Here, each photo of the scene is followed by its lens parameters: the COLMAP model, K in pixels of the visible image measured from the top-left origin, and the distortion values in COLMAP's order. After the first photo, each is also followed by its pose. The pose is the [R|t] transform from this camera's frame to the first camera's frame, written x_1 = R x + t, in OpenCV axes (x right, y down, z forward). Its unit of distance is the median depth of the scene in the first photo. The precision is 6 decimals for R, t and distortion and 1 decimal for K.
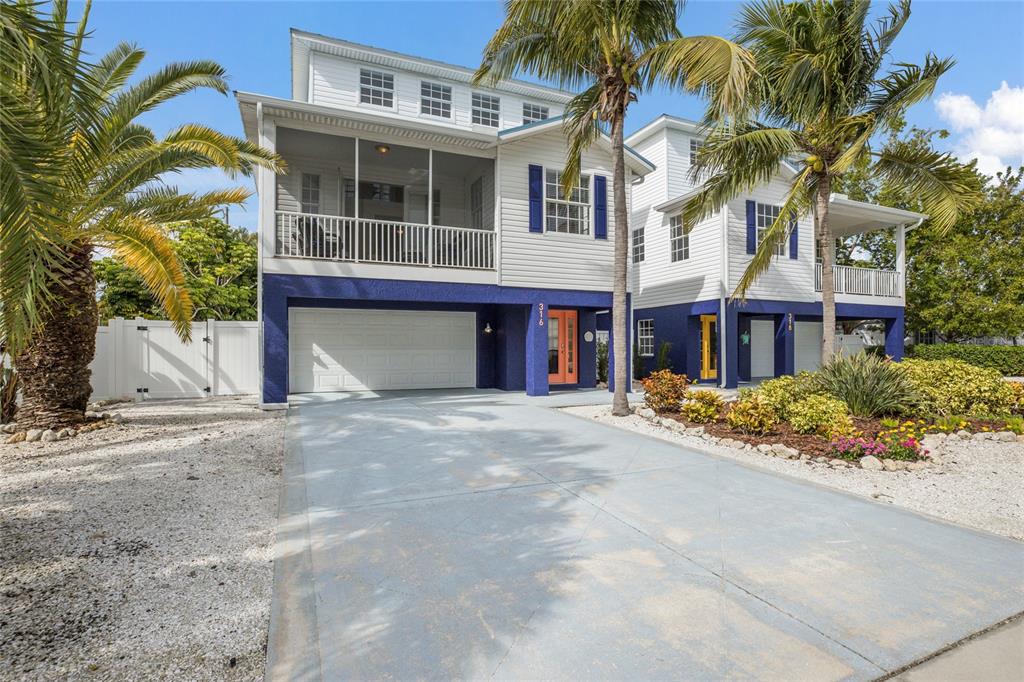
lens RADIAL K [[504.7, 0, 509.2], [0, 504.7, 340.8], [0, 0, 1]] dist [-0.017749, 0.000841]
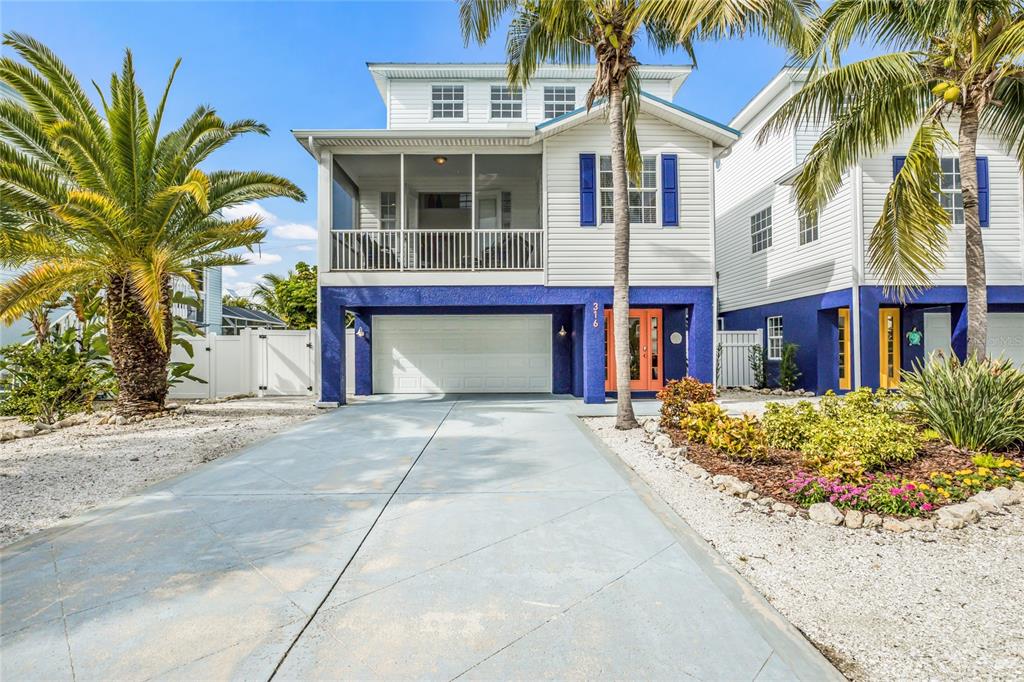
lens RADIAL K [[514.6, 0, 506.7], [0, 514.6, 342.4], [0, 0, 1]] dist [-0.024974, 0.013146]
pose [[0.925481, -0.011048, -0.378633, 0.266695], [0.009801, 0.999938, -0.005219, 0.001029], [0.378668, 0.001119, 0.925532, 0.073558]]
